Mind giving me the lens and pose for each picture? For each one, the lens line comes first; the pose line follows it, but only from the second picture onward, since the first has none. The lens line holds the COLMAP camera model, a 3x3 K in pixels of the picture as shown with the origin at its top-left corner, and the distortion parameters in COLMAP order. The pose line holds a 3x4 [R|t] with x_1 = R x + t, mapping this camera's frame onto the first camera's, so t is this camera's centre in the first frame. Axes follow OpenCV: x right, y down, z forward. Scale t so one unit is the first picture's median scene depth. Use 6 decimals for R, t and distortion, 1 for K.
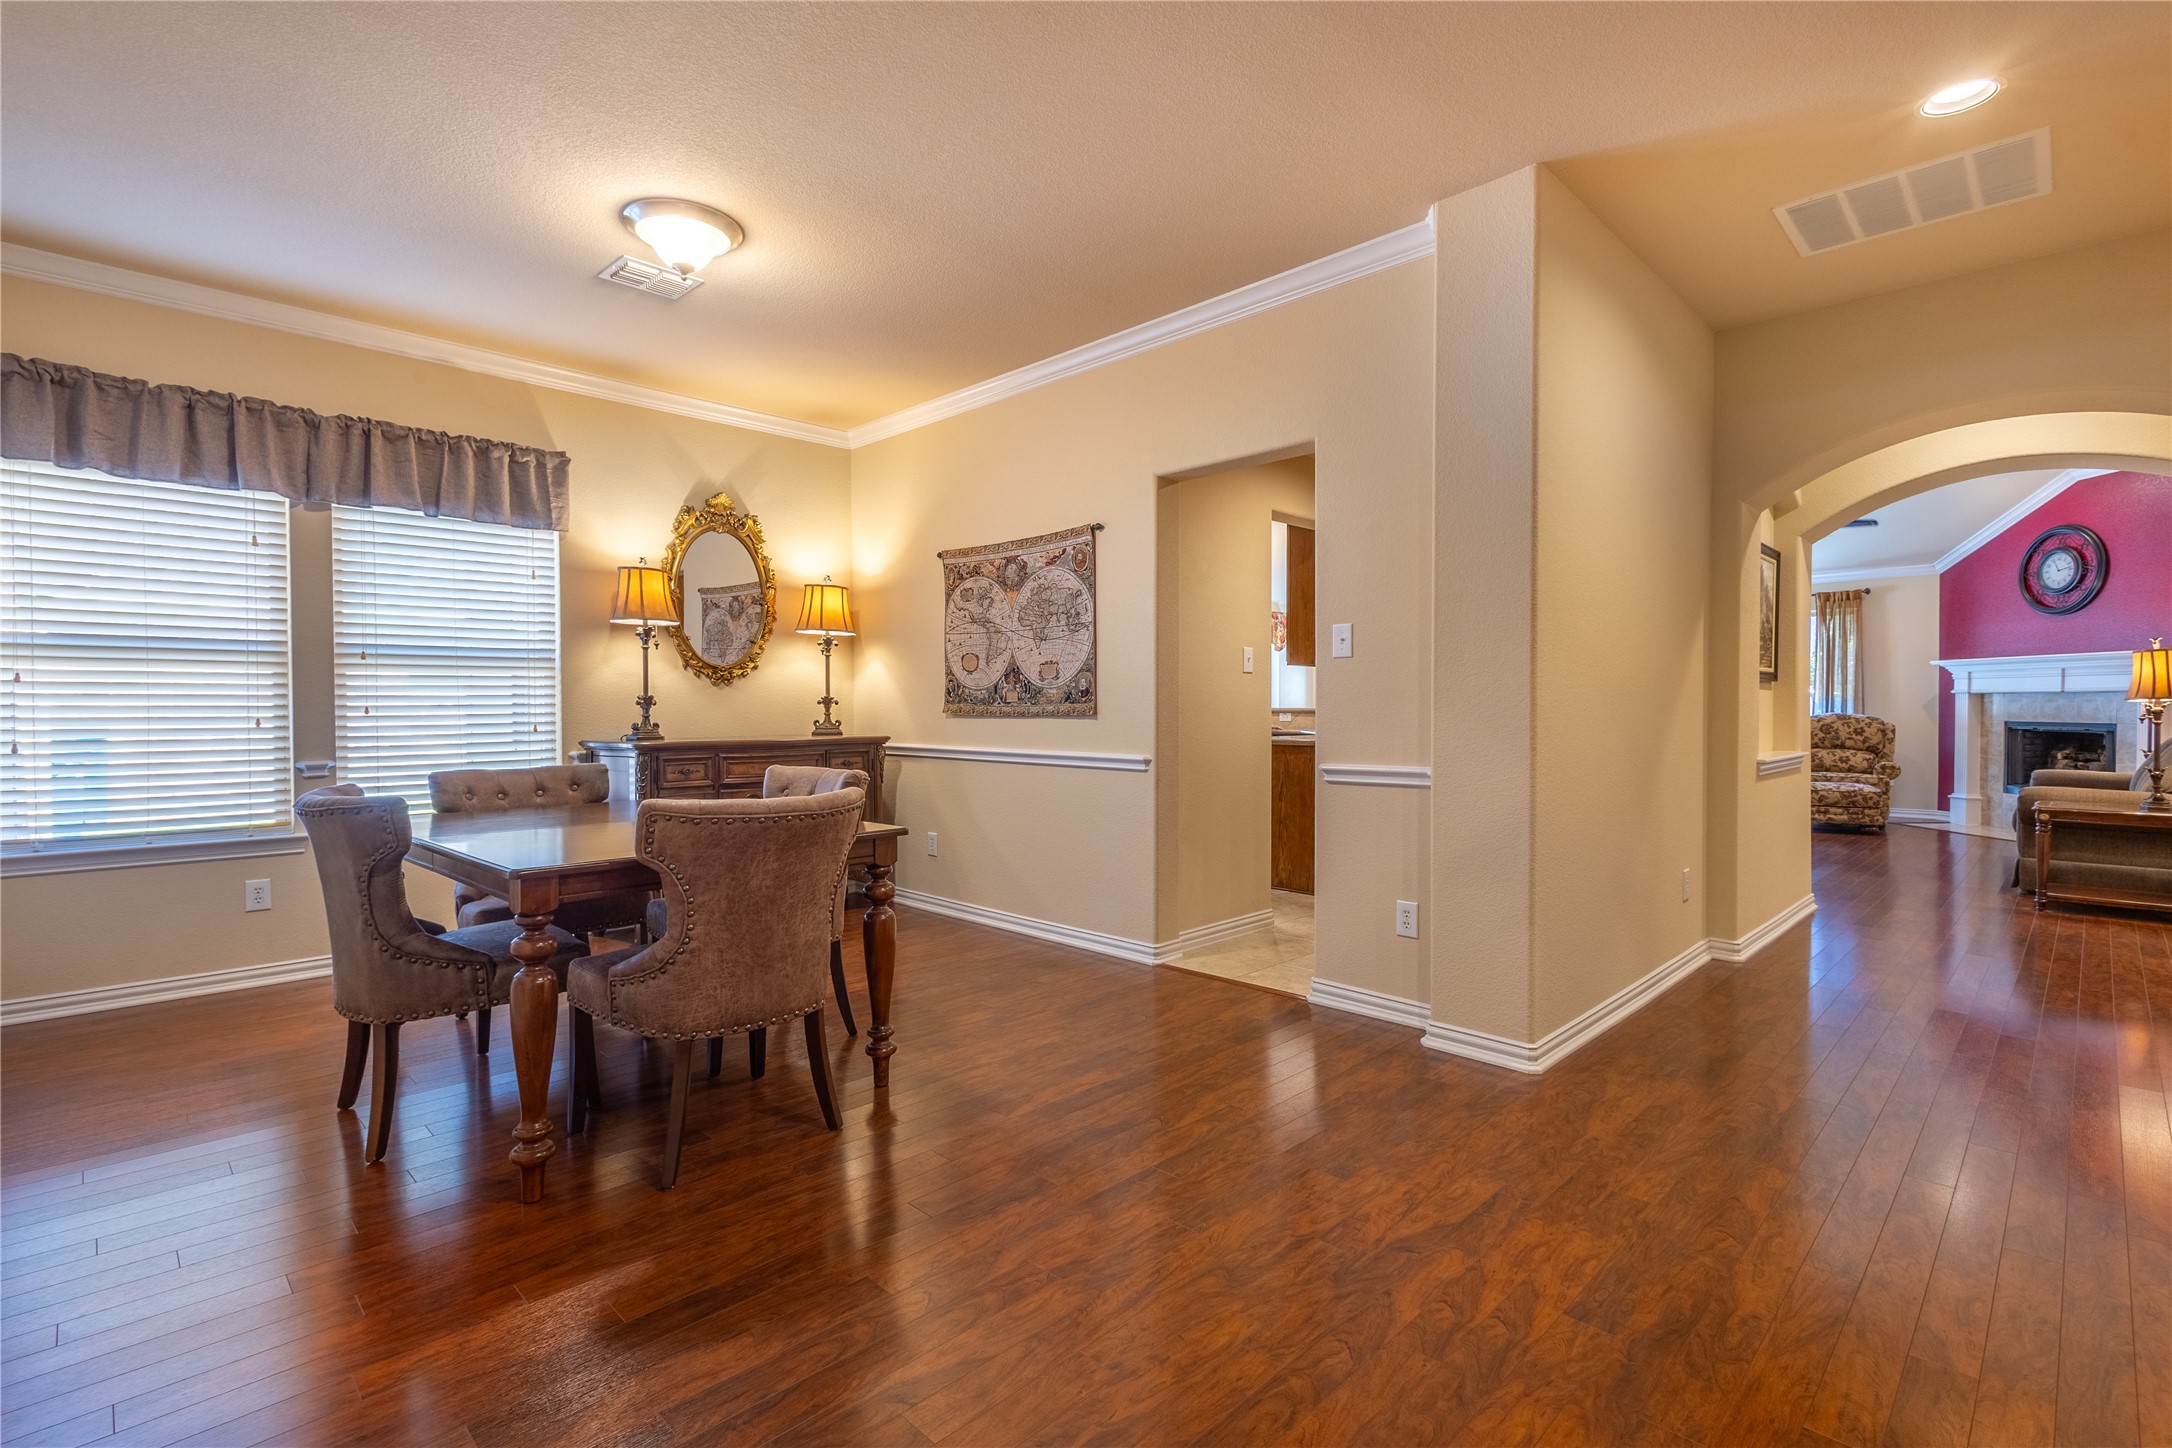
lens RADIAL K [[996.1, 0, 1056.4], [0, 996.1, 704.6], [0, 0, 1]] dist [0.005240, 0.000441]
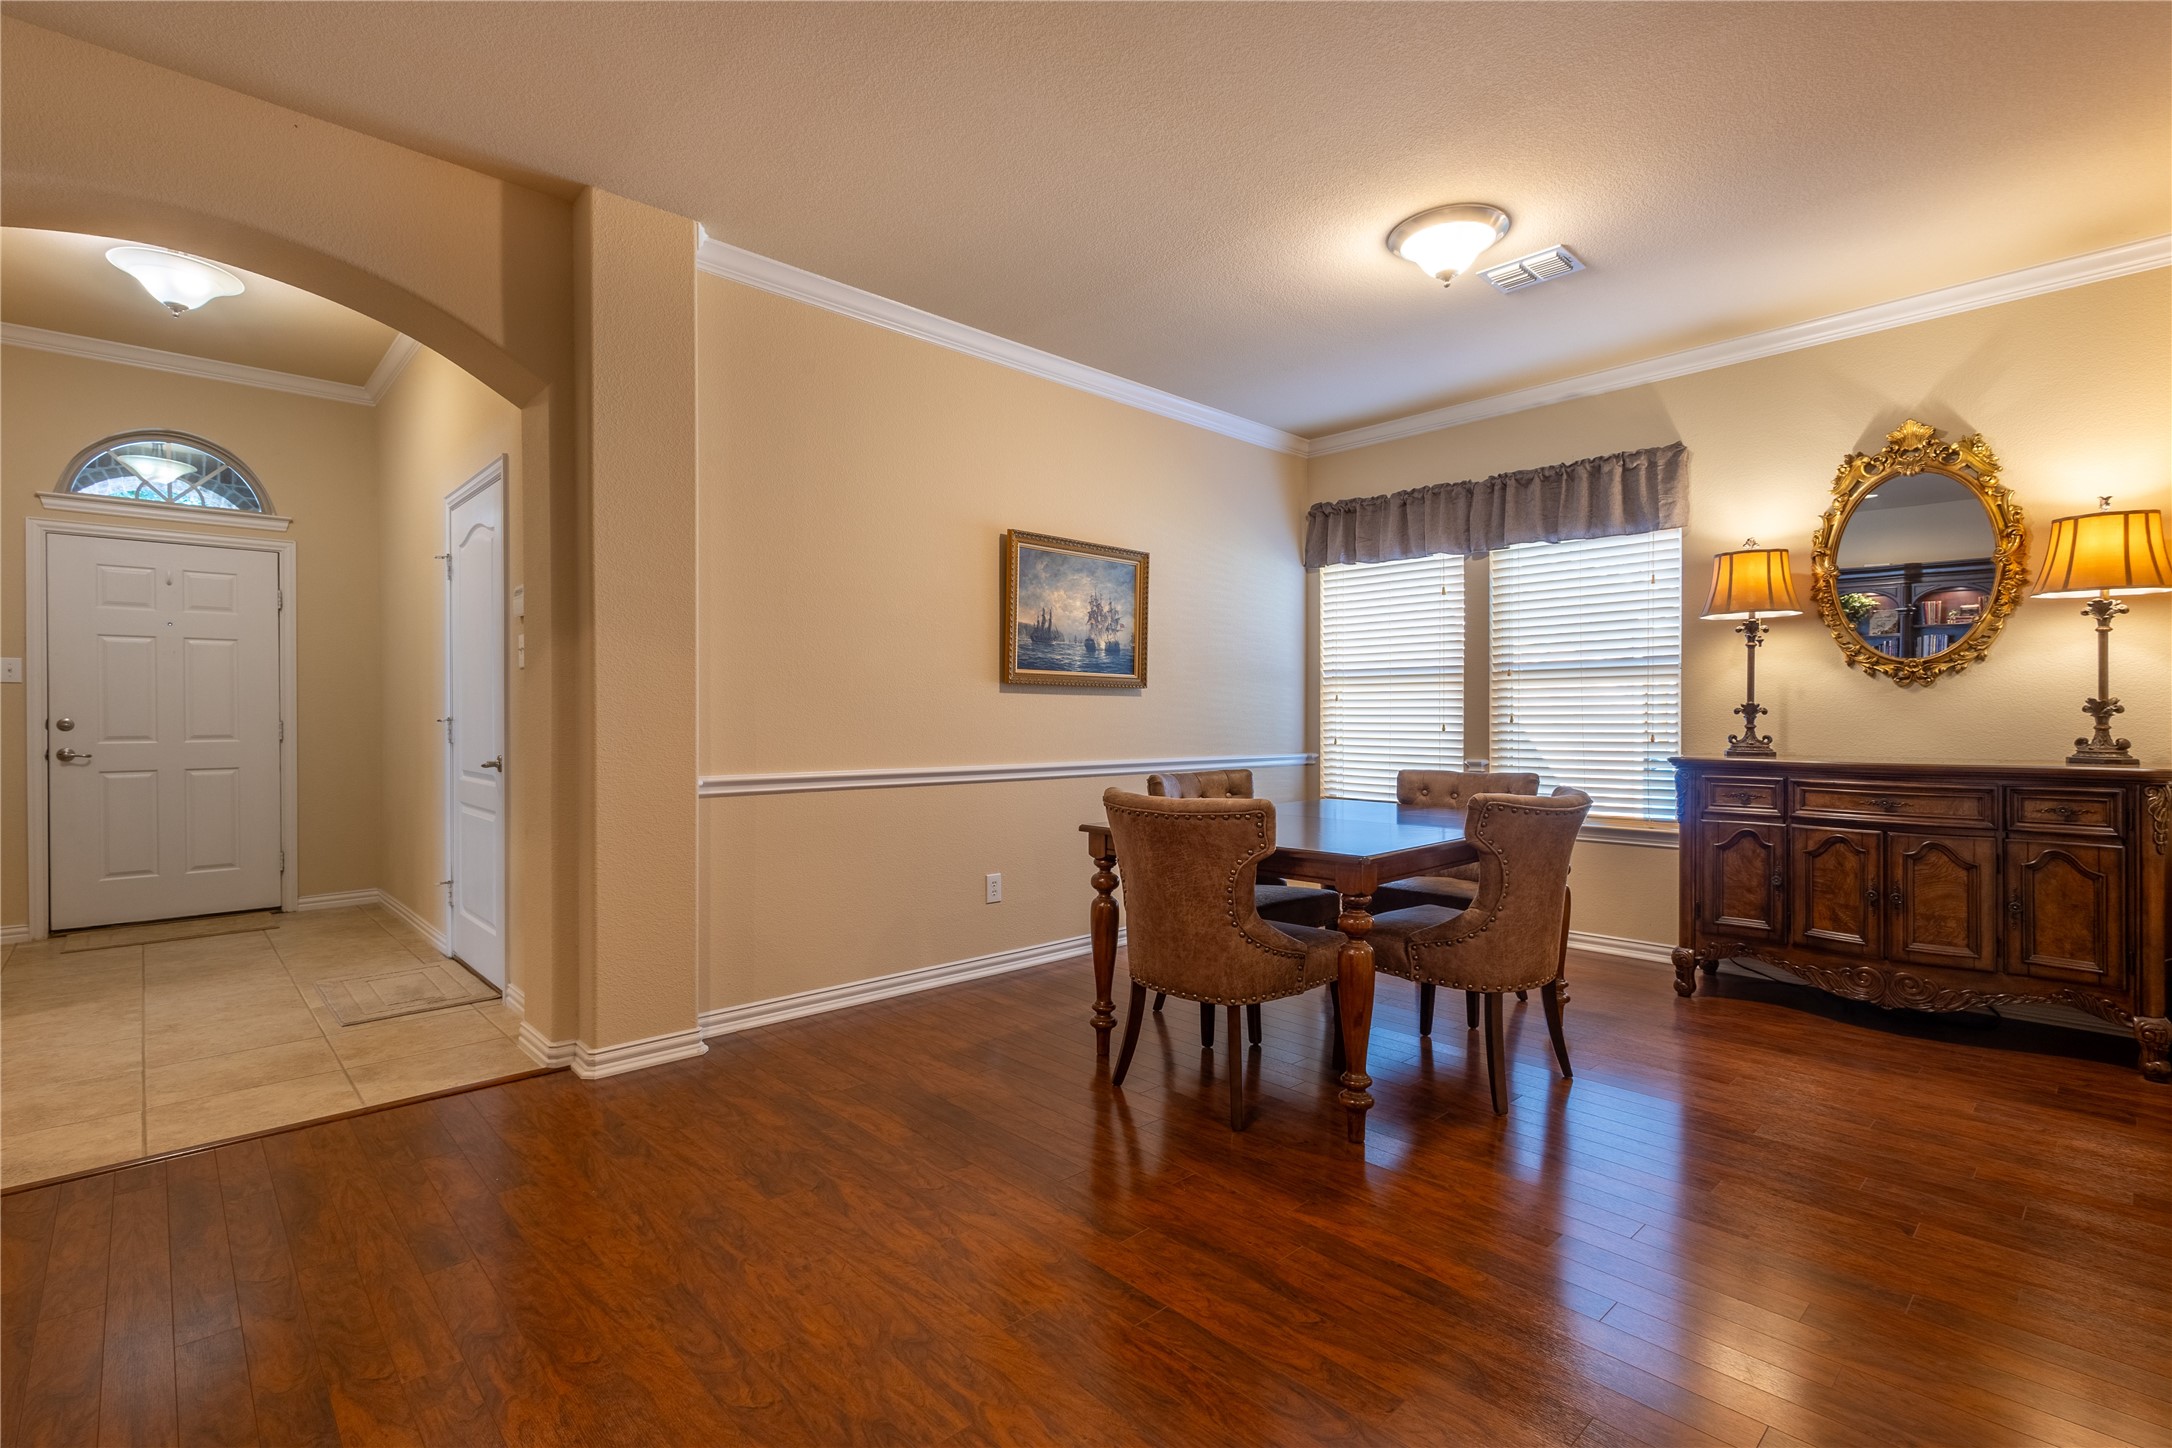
lens RADIAL K [[996.1, 0, 1118.1], [0, 996.1, 708.6], [0, 0, 1]] dist [0.005240, 0.000441]
pose [[-0.001790, -0.004988, -0.999986, 0.462778], [0.003340, 0.999982, -0.004994, -0.001759], [0.999993, -0.003349, -0.001774, 0.504818]]
